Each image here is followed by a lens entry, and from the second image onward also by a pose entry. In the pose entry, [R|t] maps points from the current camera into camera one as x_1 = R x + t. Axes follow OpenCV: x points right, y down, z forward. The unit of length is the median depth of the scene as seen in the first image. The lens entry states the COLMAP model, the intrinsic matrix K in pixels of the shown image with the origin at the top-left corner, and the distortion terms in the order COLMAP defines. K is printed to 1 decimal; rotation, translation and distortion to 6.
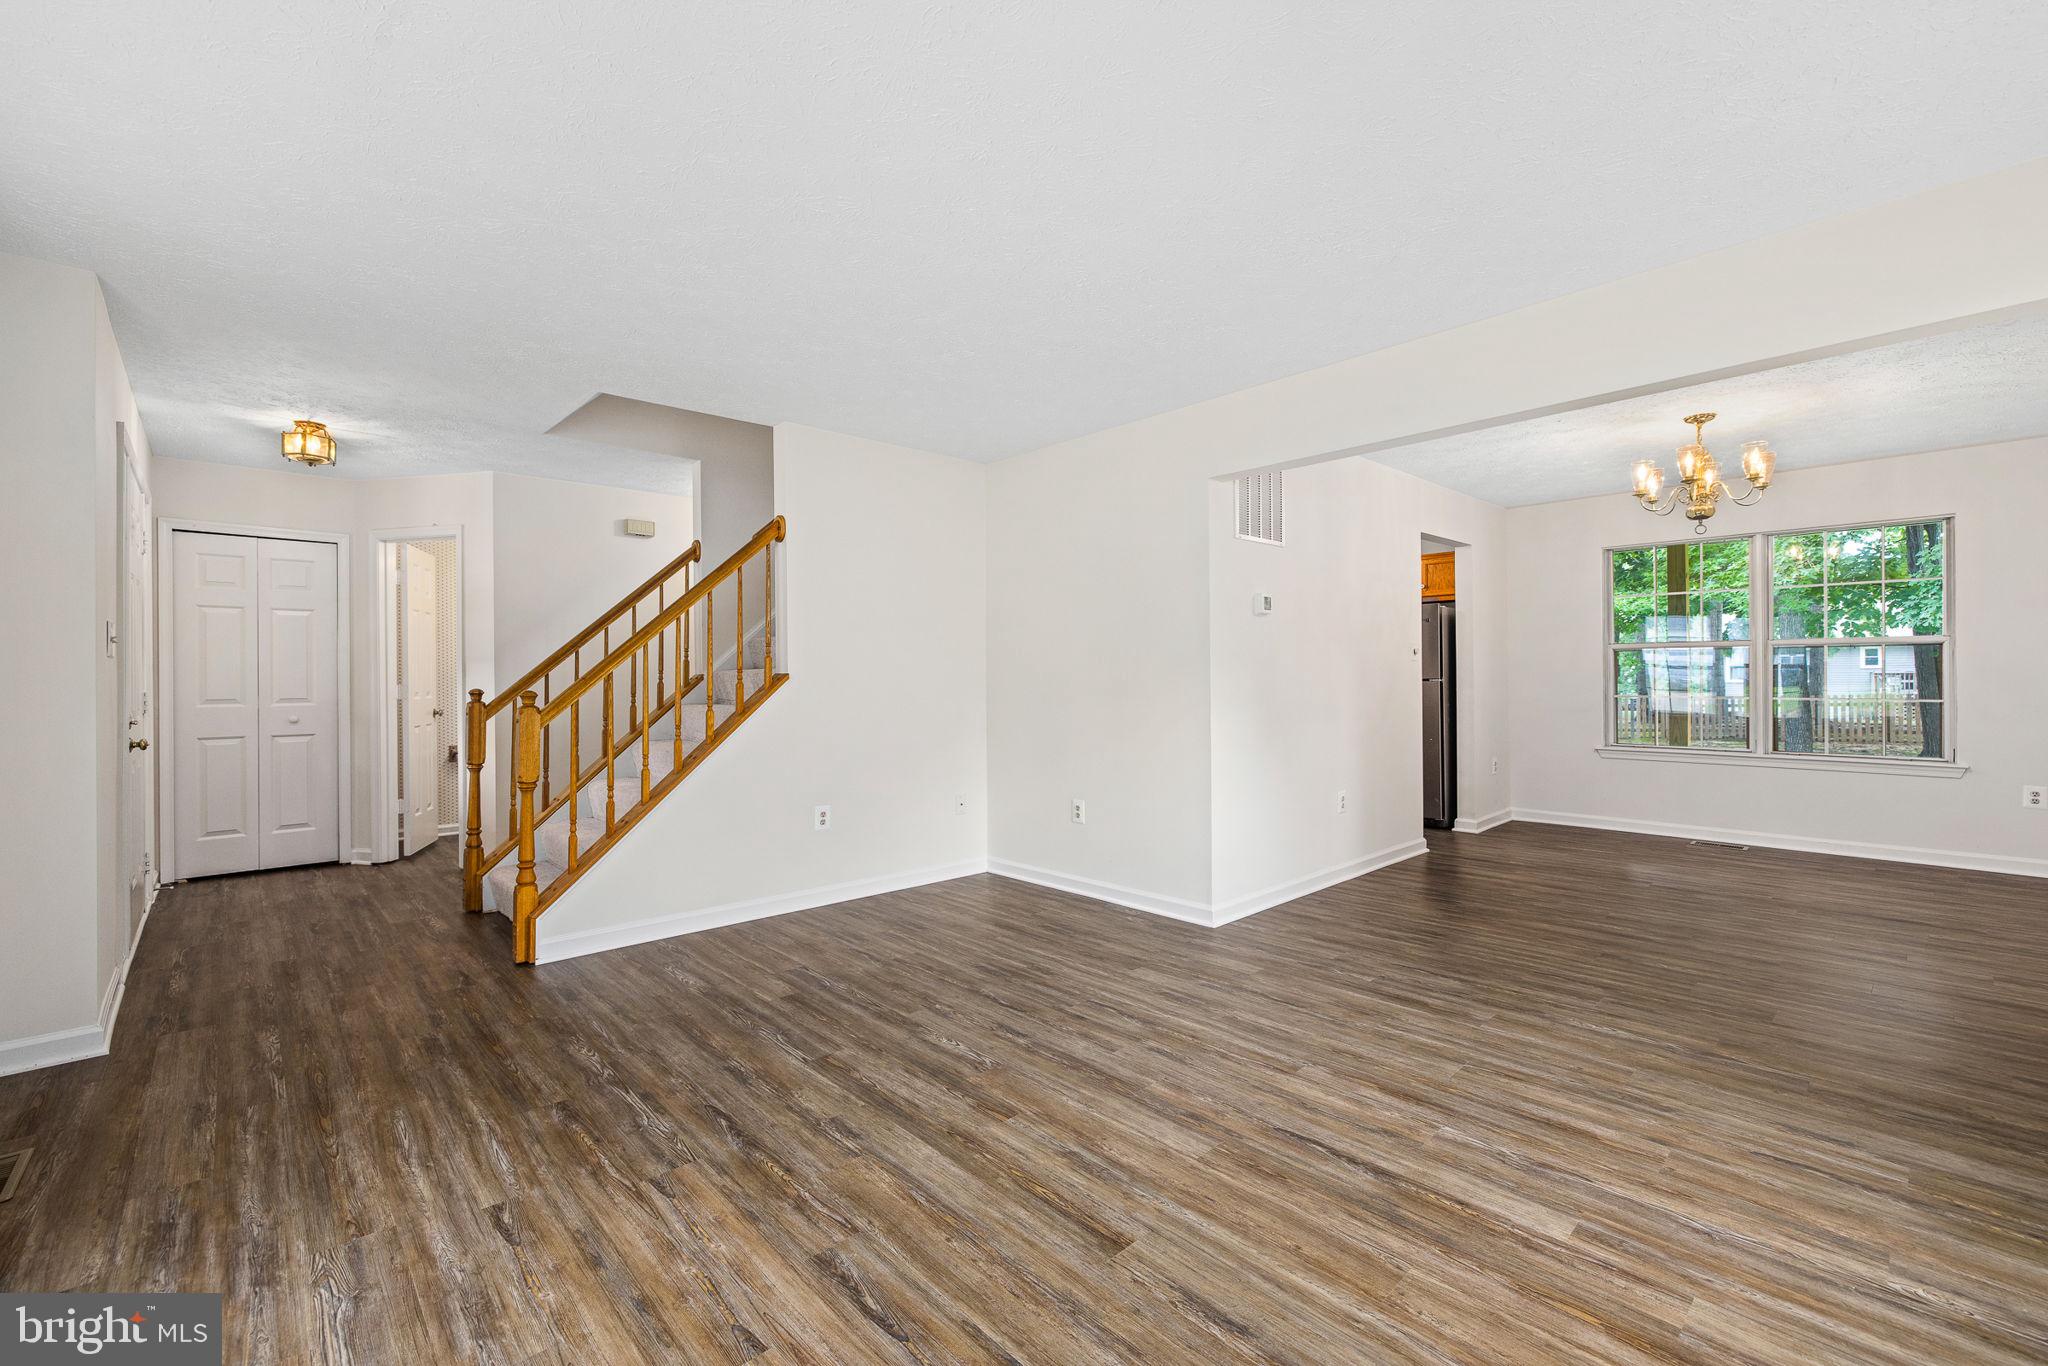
lens RADIAL K [[856.7, 0, 1023.4], [0, 856.7, 670.4], [0, 0, 1]] dist [0.002195, 0.000297]
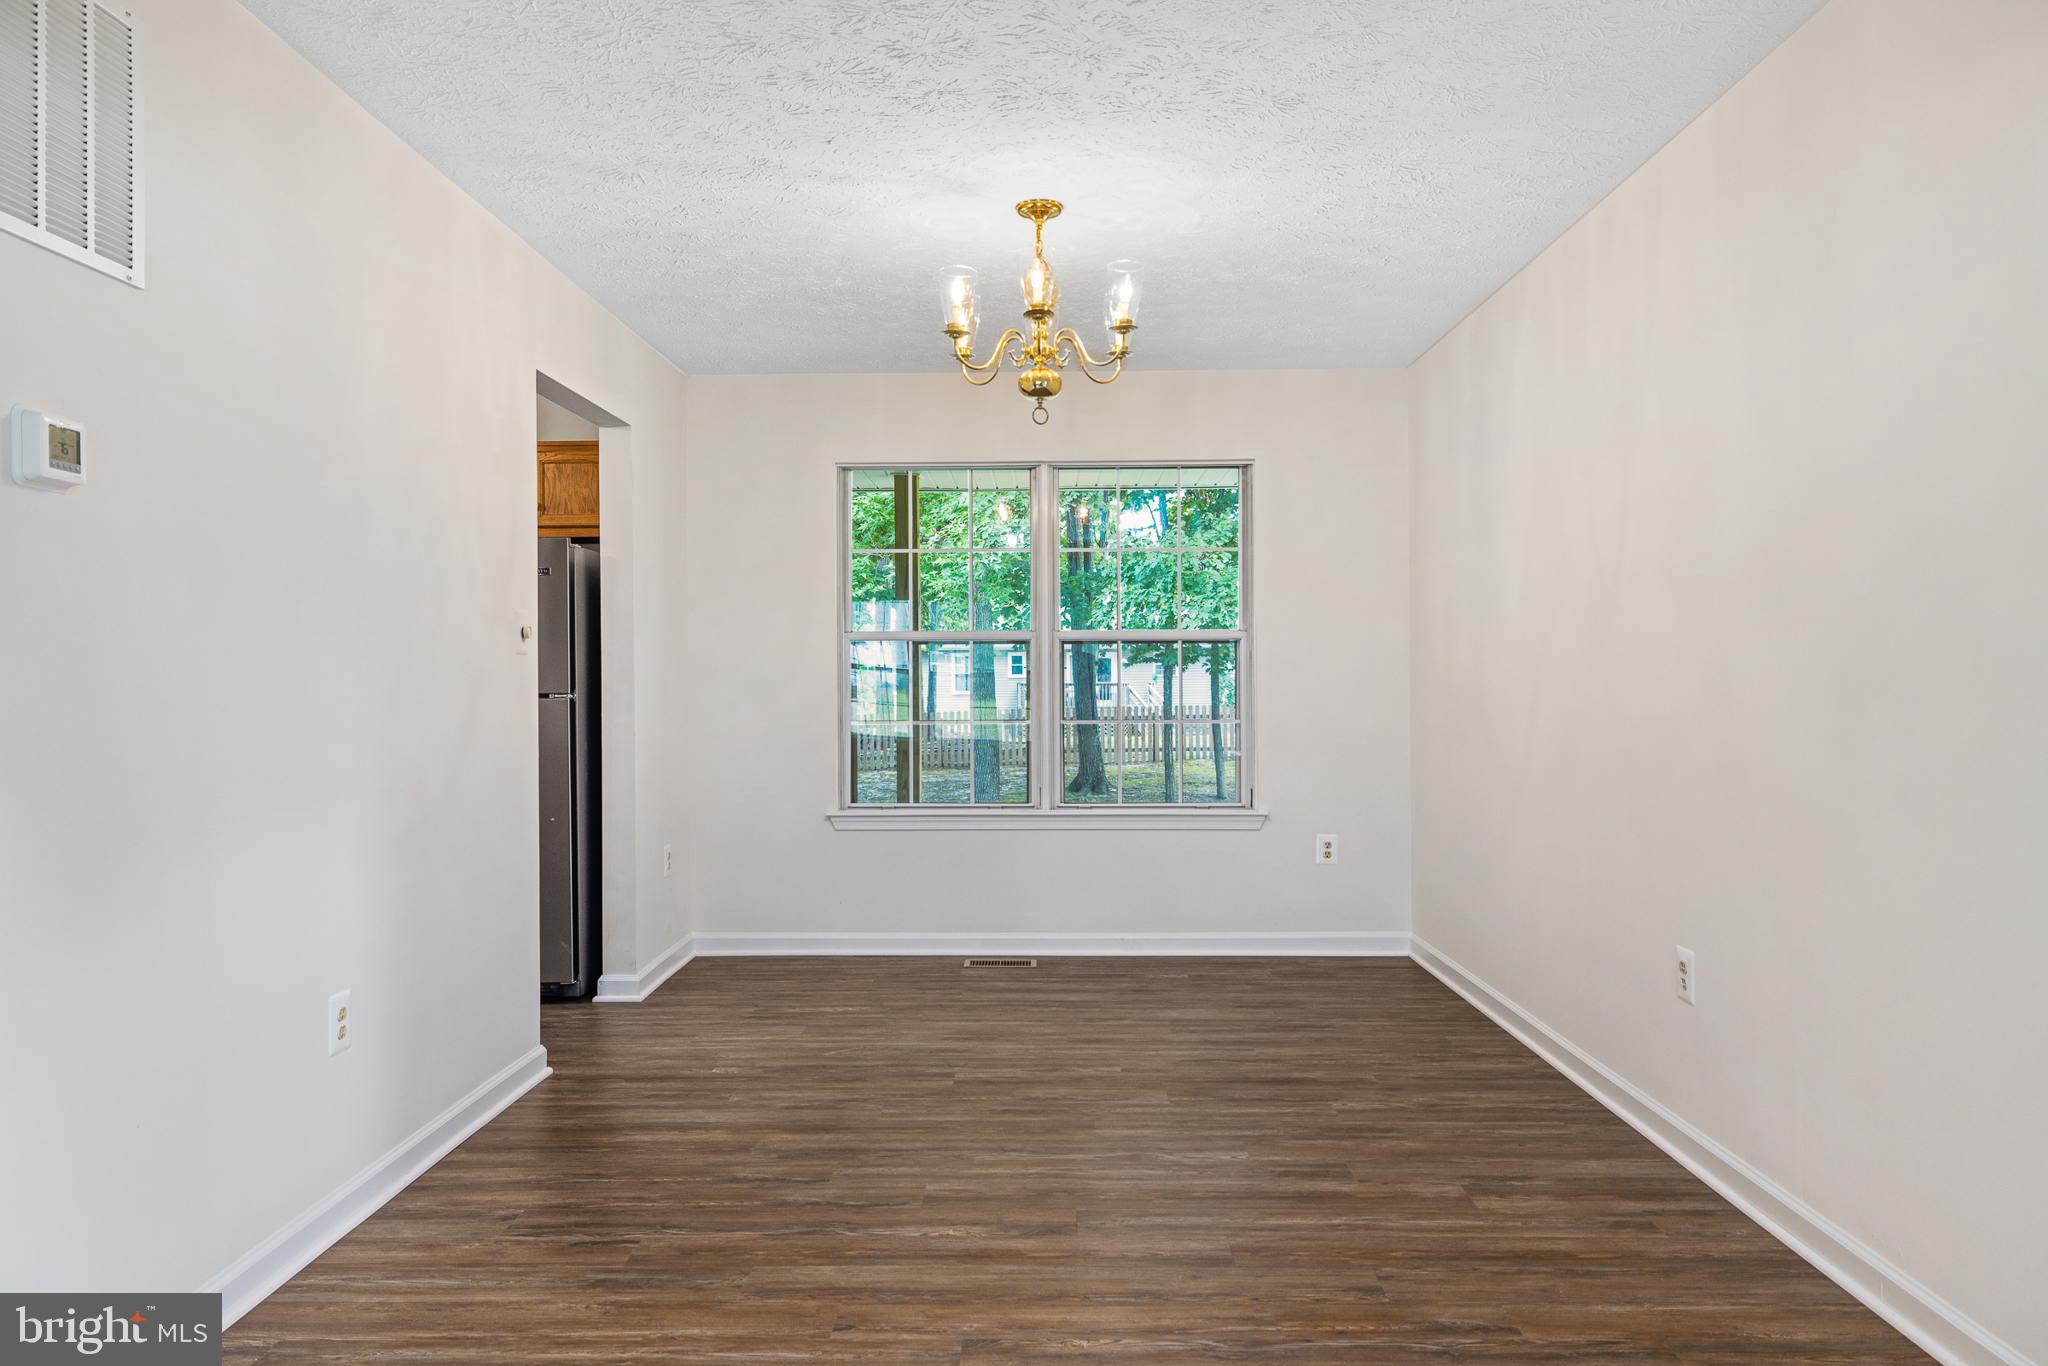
lens RADIAL K [[1326.8, 0, 1020.6], [0, 1326.8, 675.5], [0, 0, 1]] dist [-0.016353, 0.000657]
pose [[0.699489, 0.004772, 0.714628, 0.234085], [-0.003047, 0.999989, -0.003695, 0.002944], [-0.714637, 0.000407, 0.699495, 0.538150]]
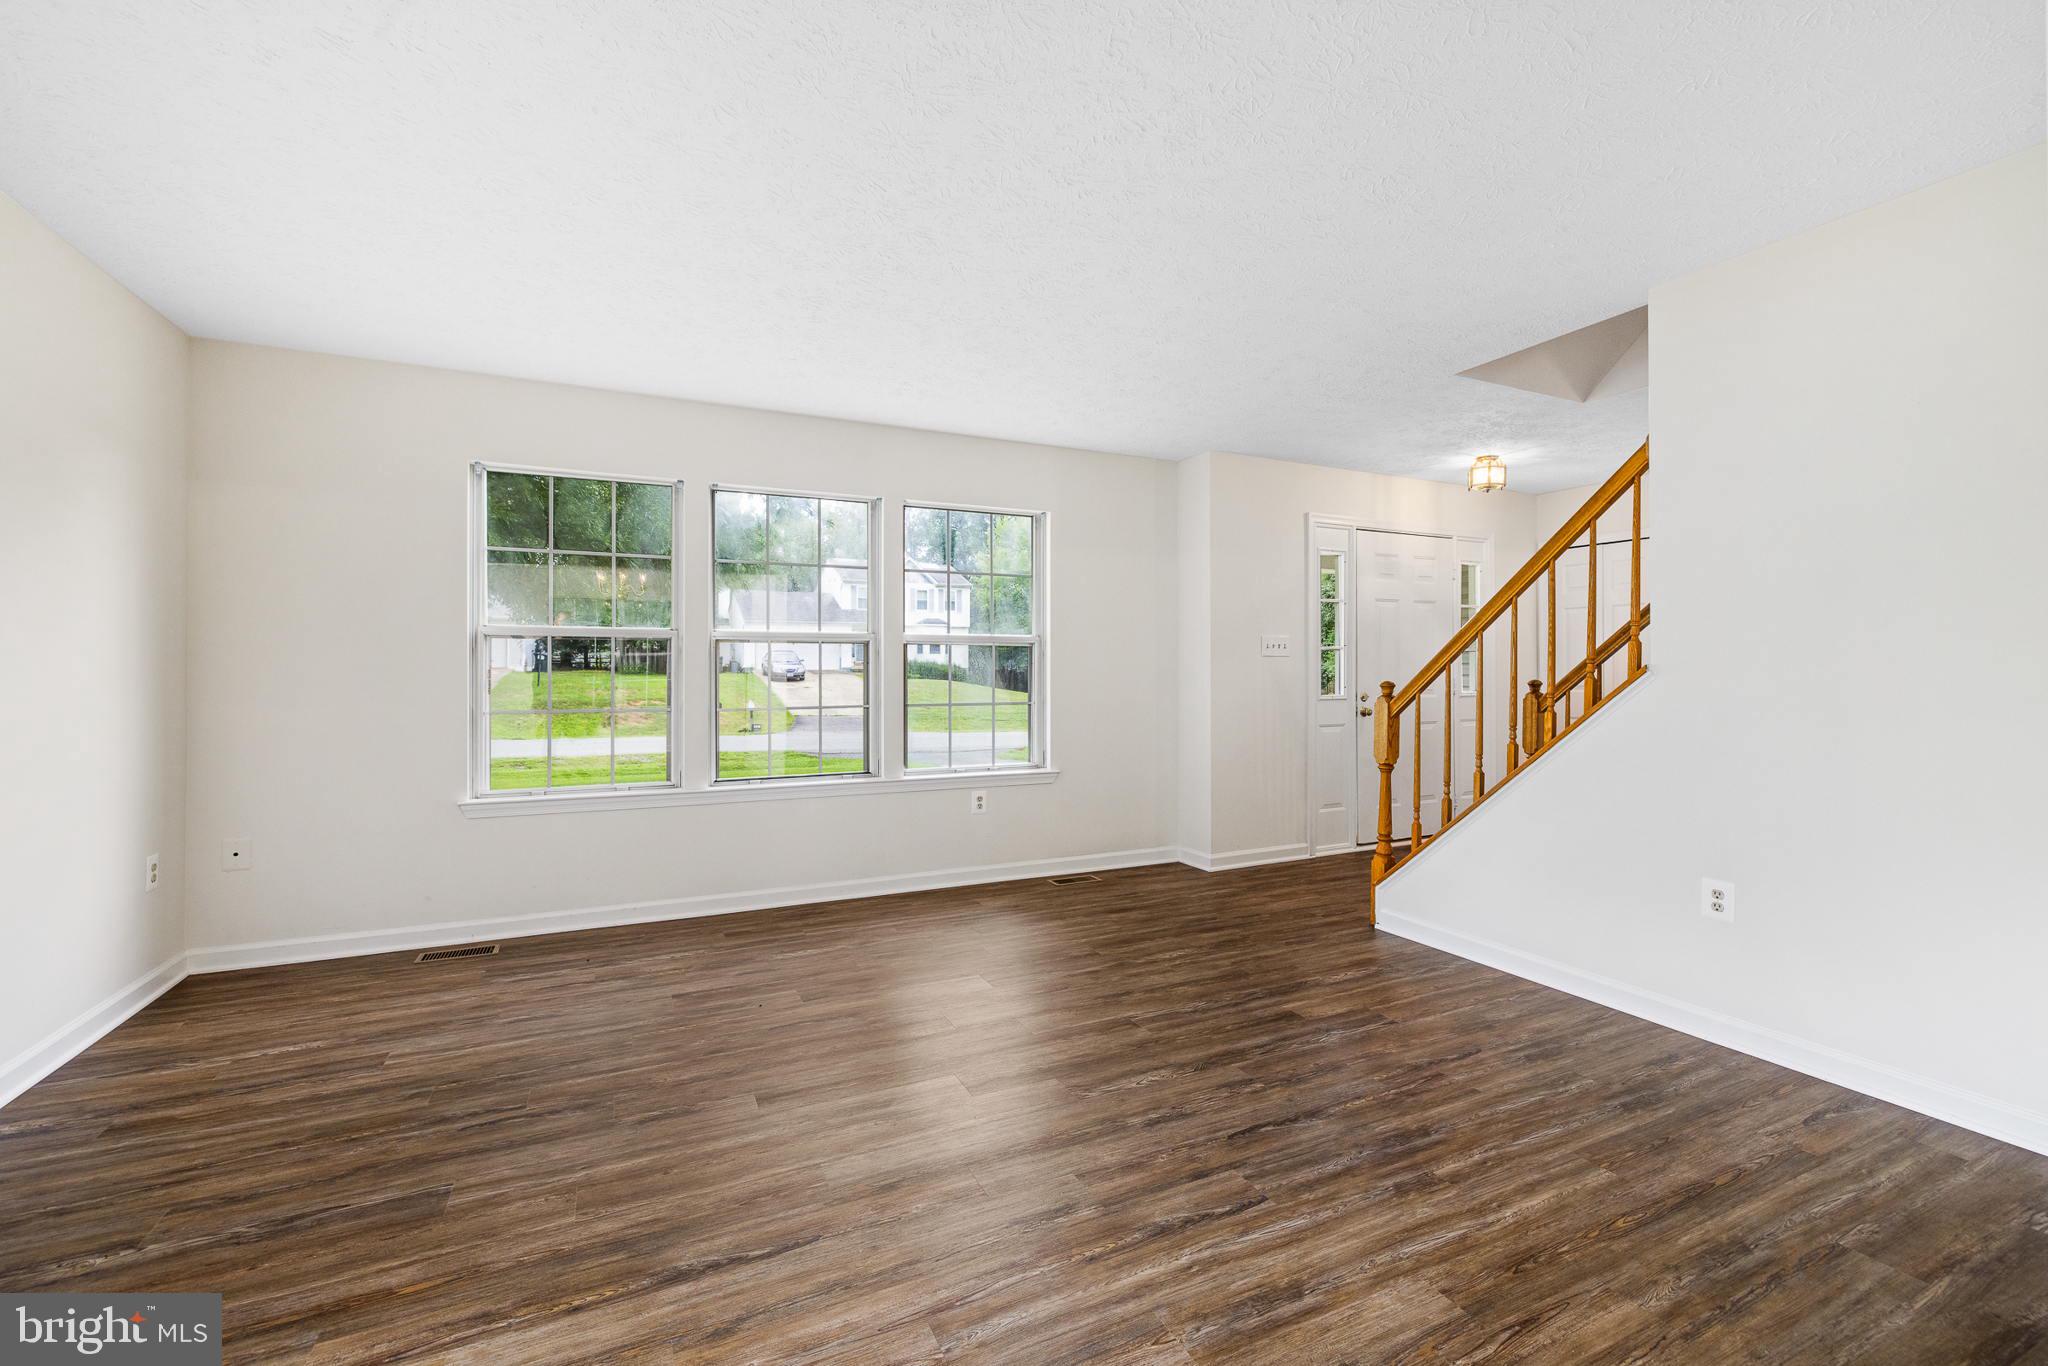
lens RADIAL K [[856.7, 0, 1015.7], [0, 856.7, 685.0], [0, 0, 1]] dist [0.002195, 0.000297]
pose [[-0.307240, 0.020980, -0.951401, 0.634986], [0.011135, 0.999768, 0.018450, 0.002953], [0.951567, -0.004925, -0.307402, 0.912555]]
